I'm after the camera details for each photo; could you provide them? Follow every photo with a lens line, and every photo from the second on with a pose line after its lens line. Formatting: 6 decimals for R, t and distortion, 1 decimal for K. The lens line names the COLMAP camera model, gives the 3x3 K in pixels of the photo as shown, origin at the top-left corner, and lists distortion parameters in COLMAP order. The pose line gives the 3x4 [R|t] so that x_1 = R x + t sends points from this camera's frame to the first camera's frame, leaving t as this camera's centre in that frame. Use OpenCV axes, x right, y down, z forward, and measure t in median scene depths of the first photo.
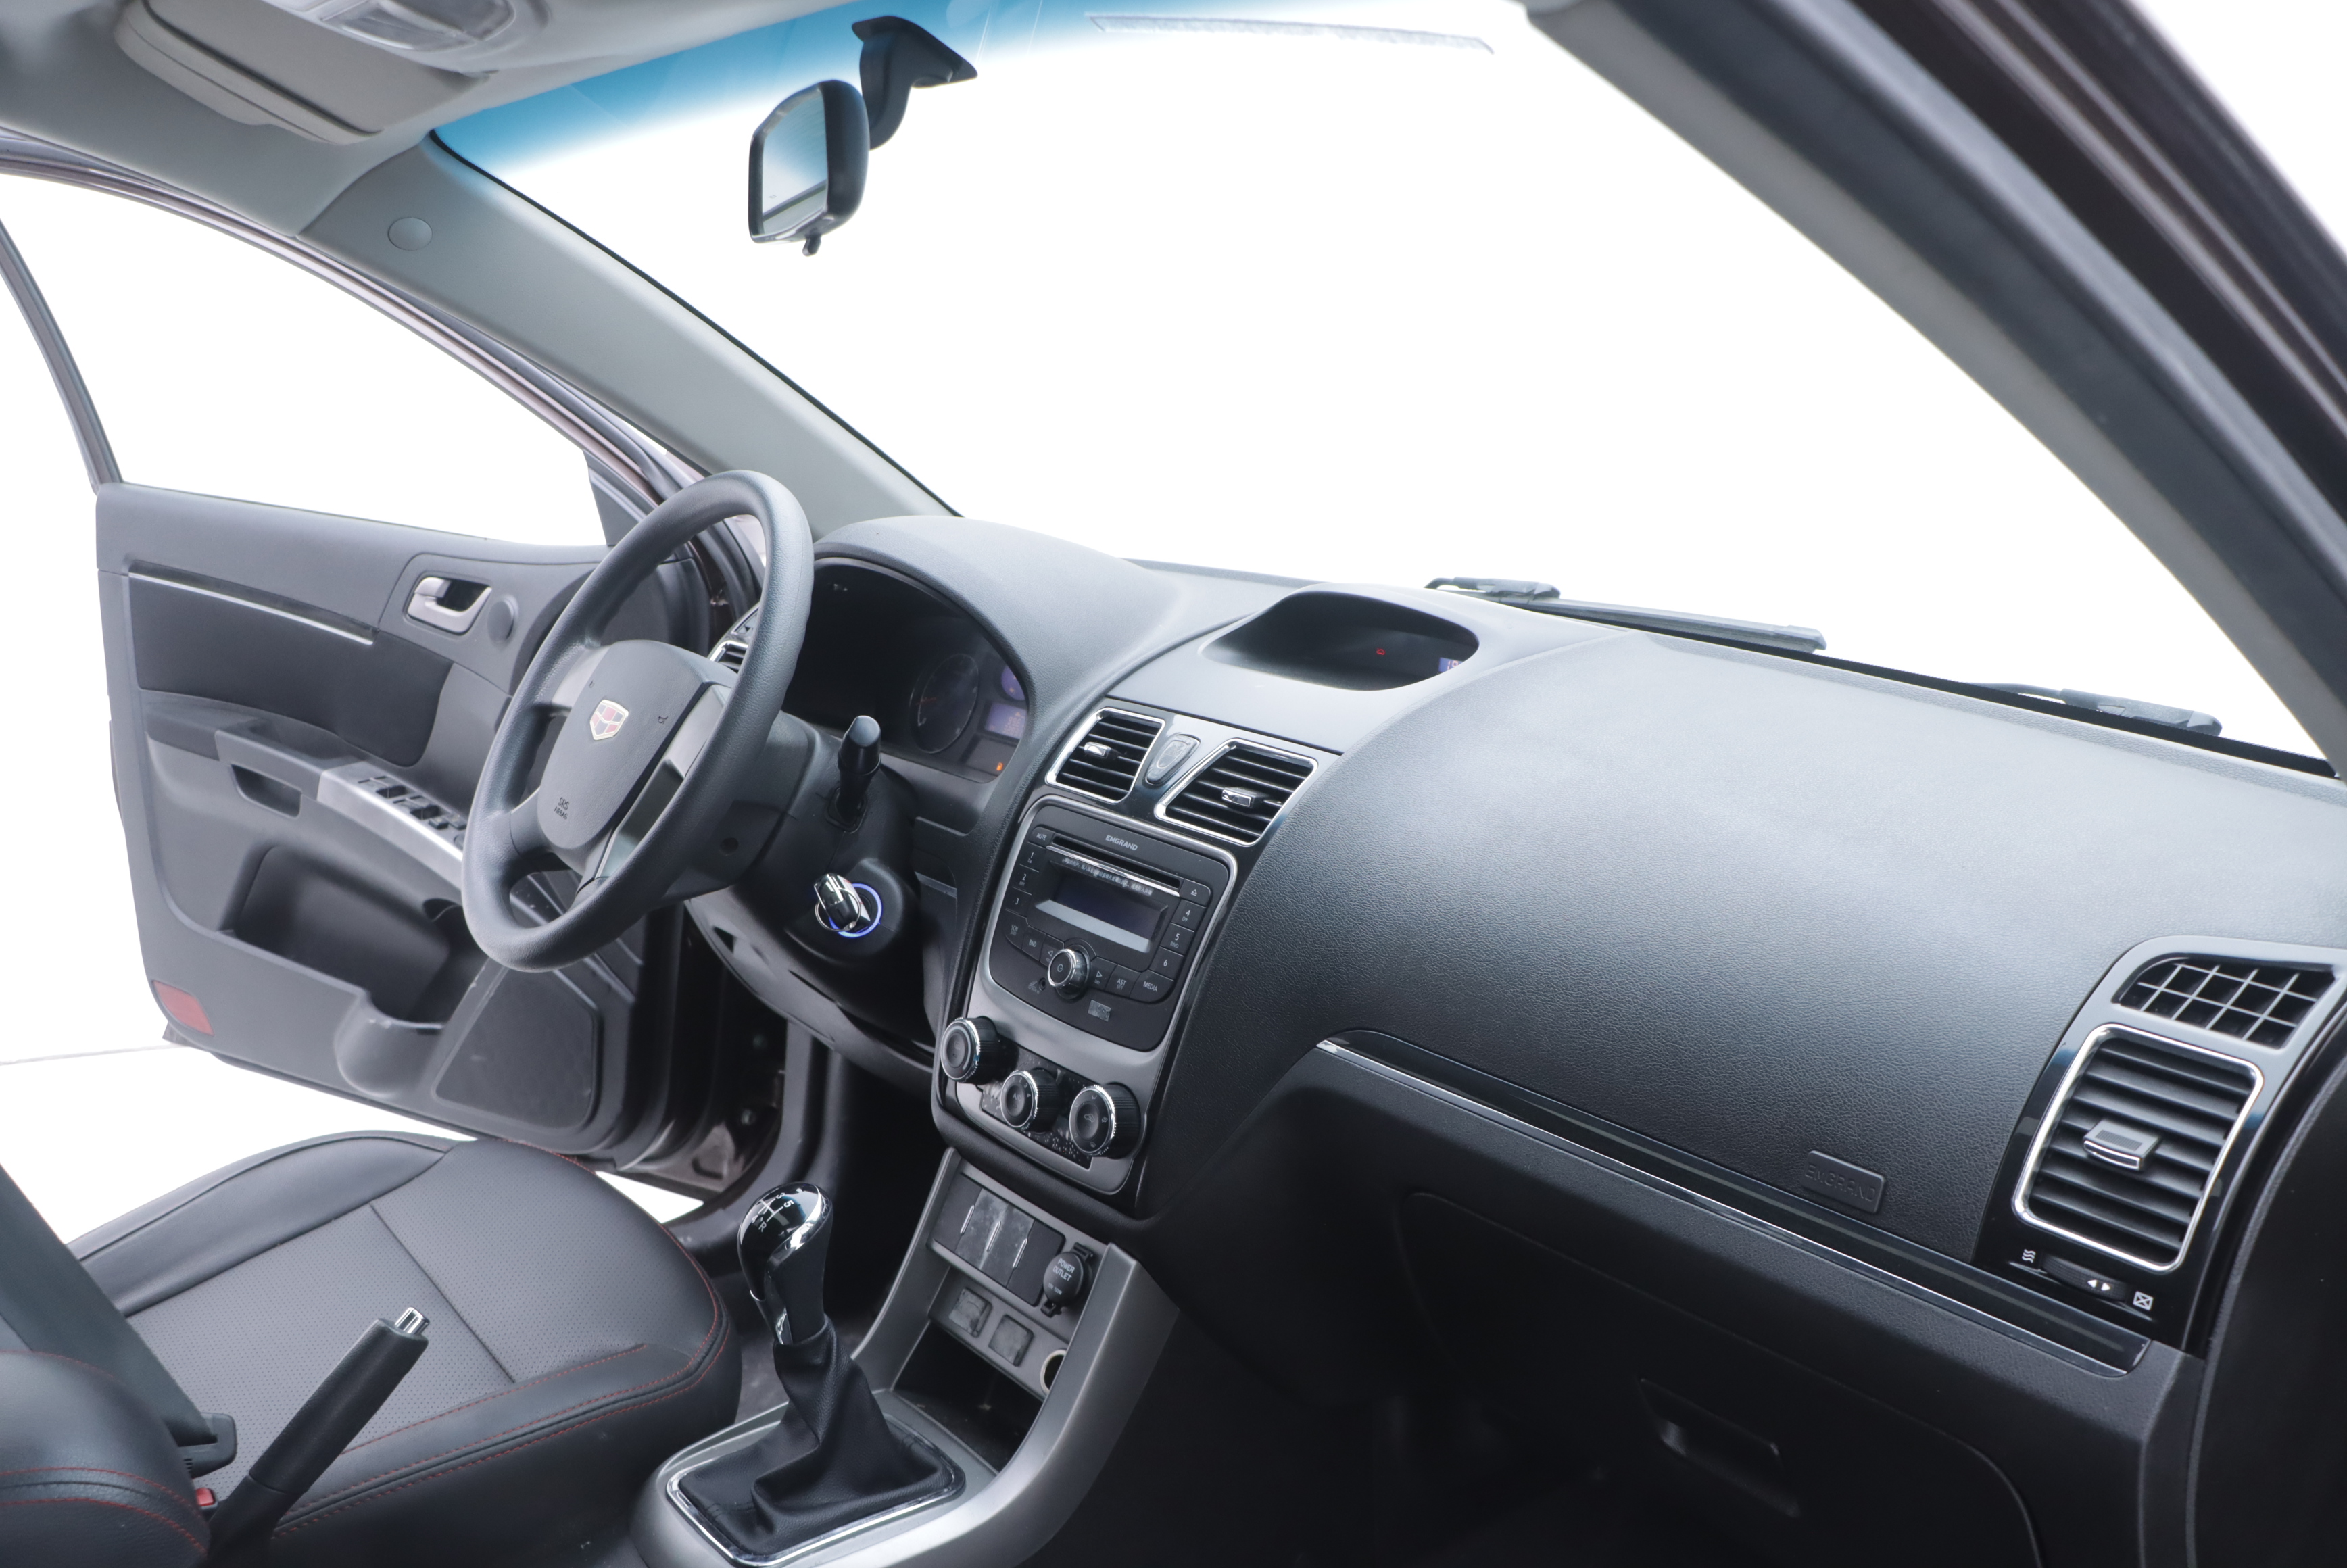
lens RADIAL K [[1888.8, 0, 1173.5], [0, 1888.8, 784.0], [0, 0, 1]] dist [-0.183515, -0.000396]
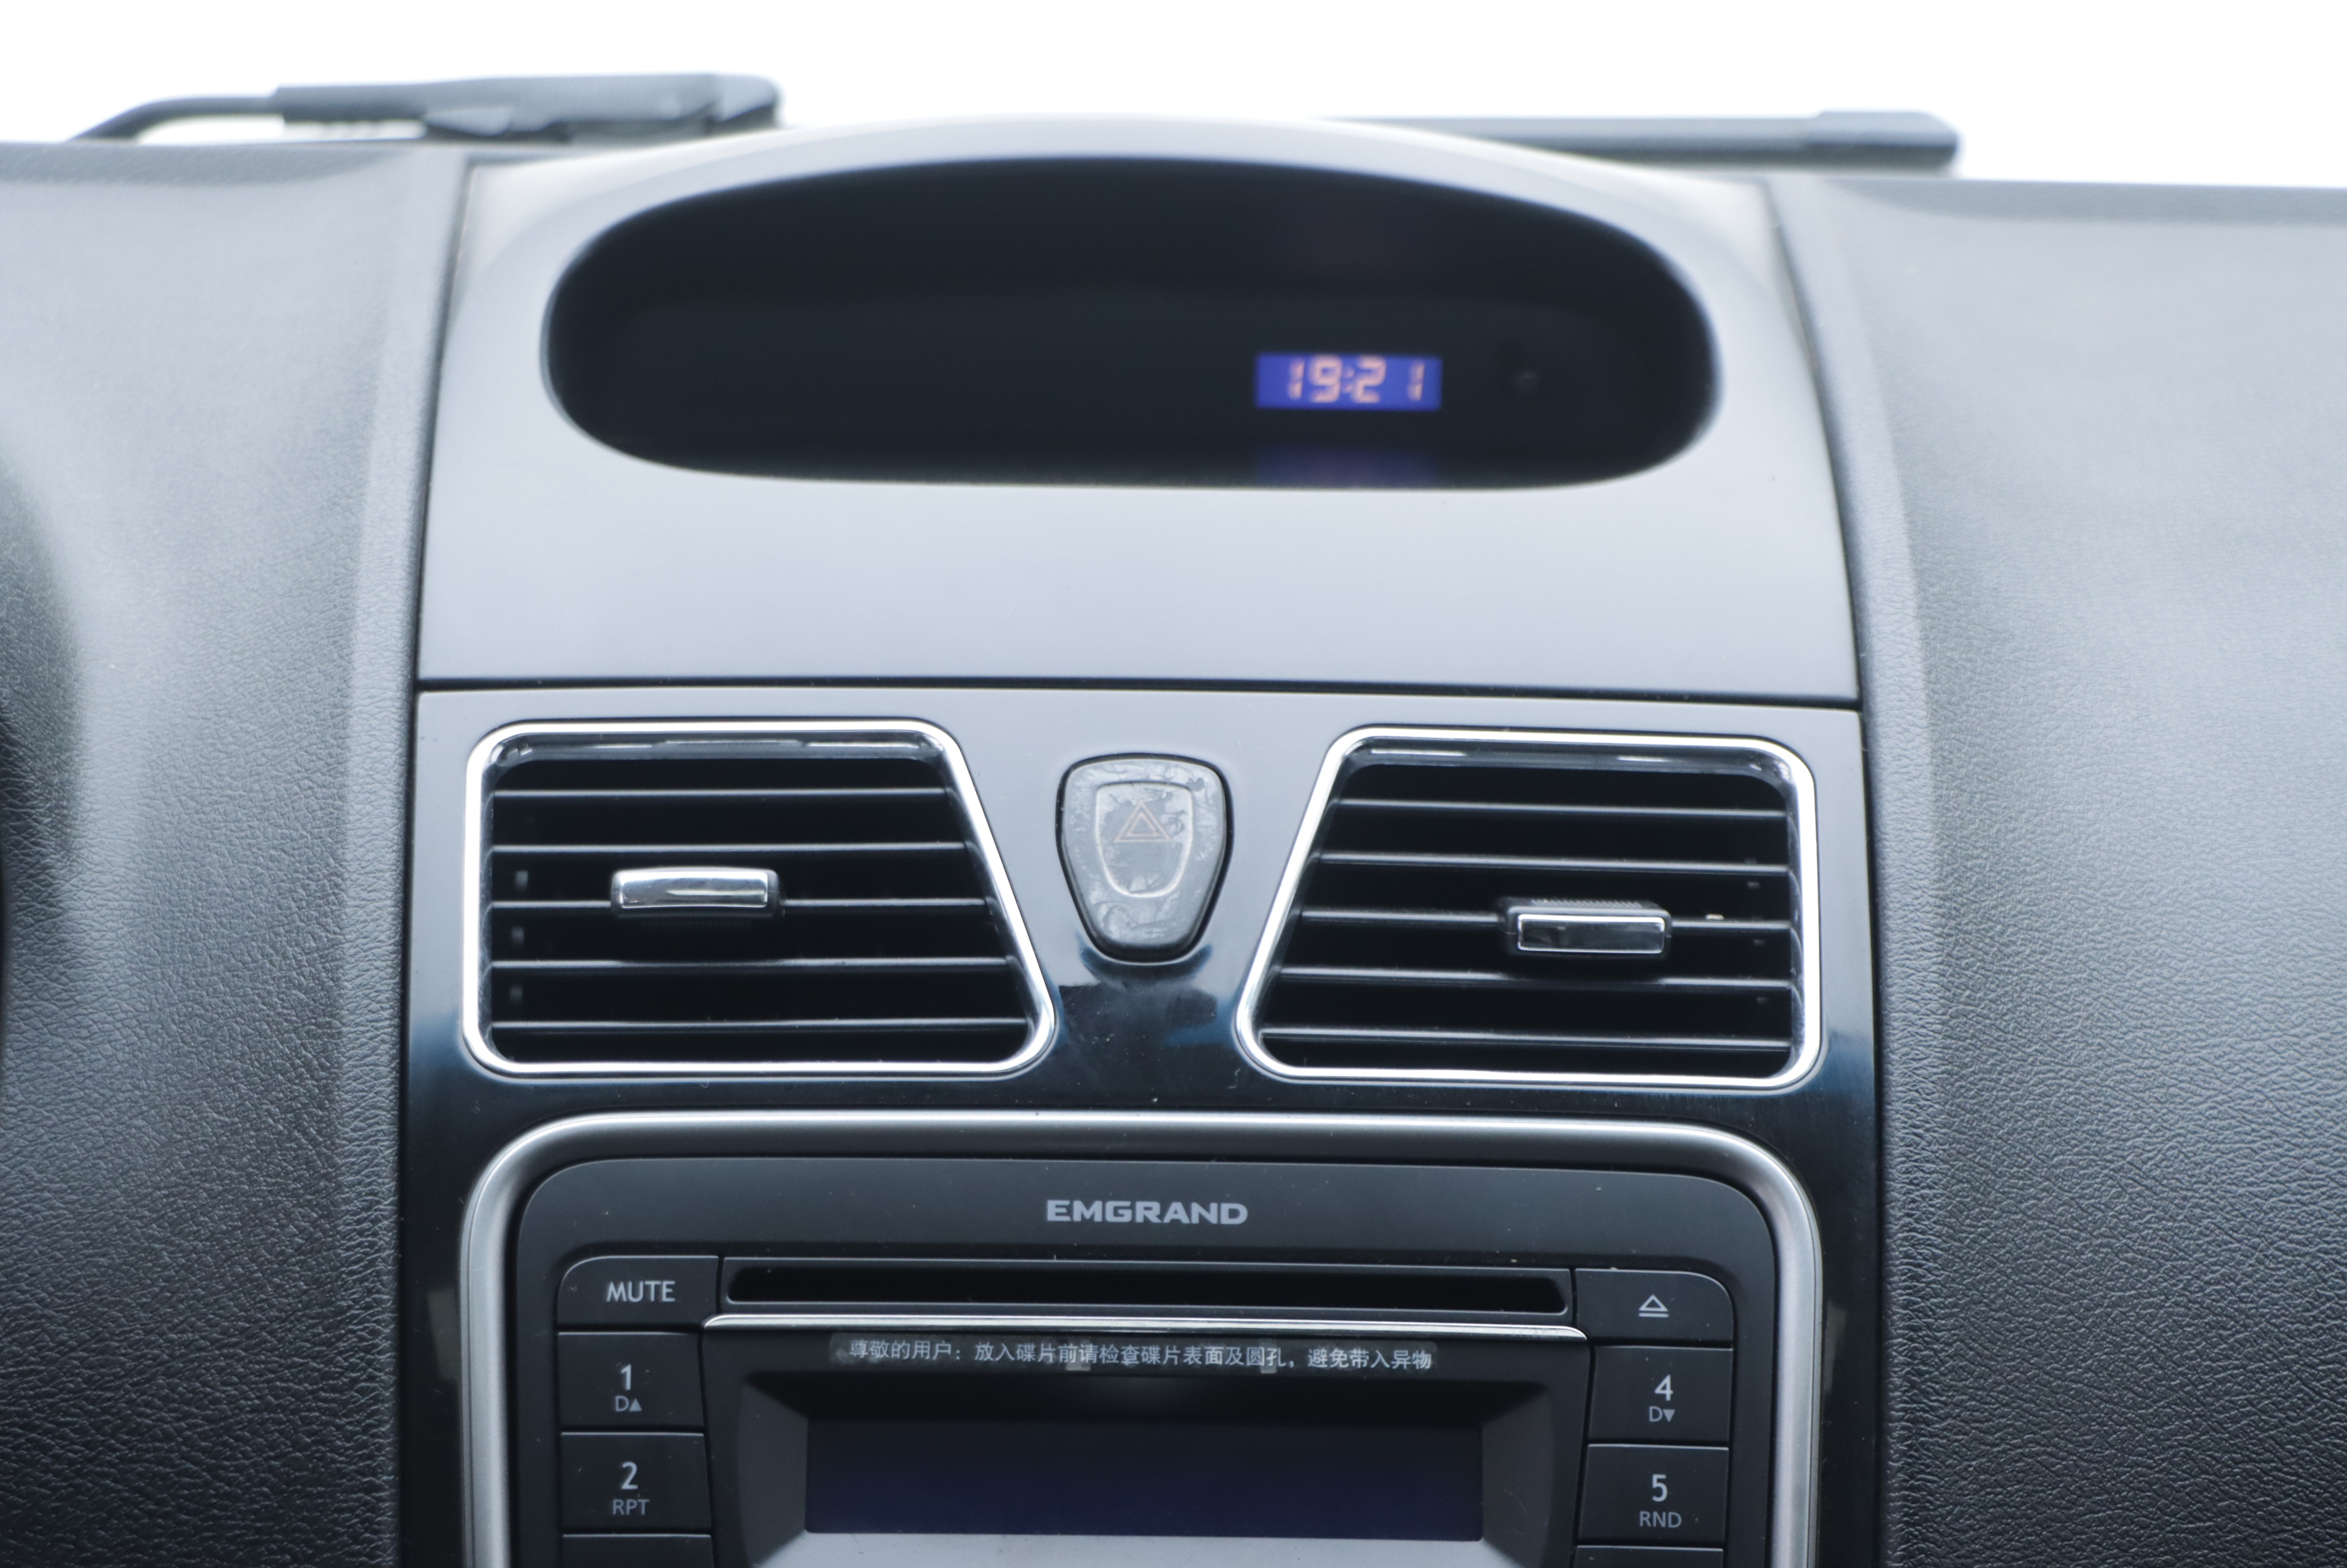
lens RADIAL K [[6856.5, 0, 1185.7], [0, 6856.5, 815.0], [0, 0, 1]] dist [0.357841, 1.094251]
pose [[0.607894, -0.171711, 0.775229, -0.724151], [0.168638, 0.981983, 0.085270, -0.097815], [-0.775904, 0.078898, 0.625898, 0.423275]]
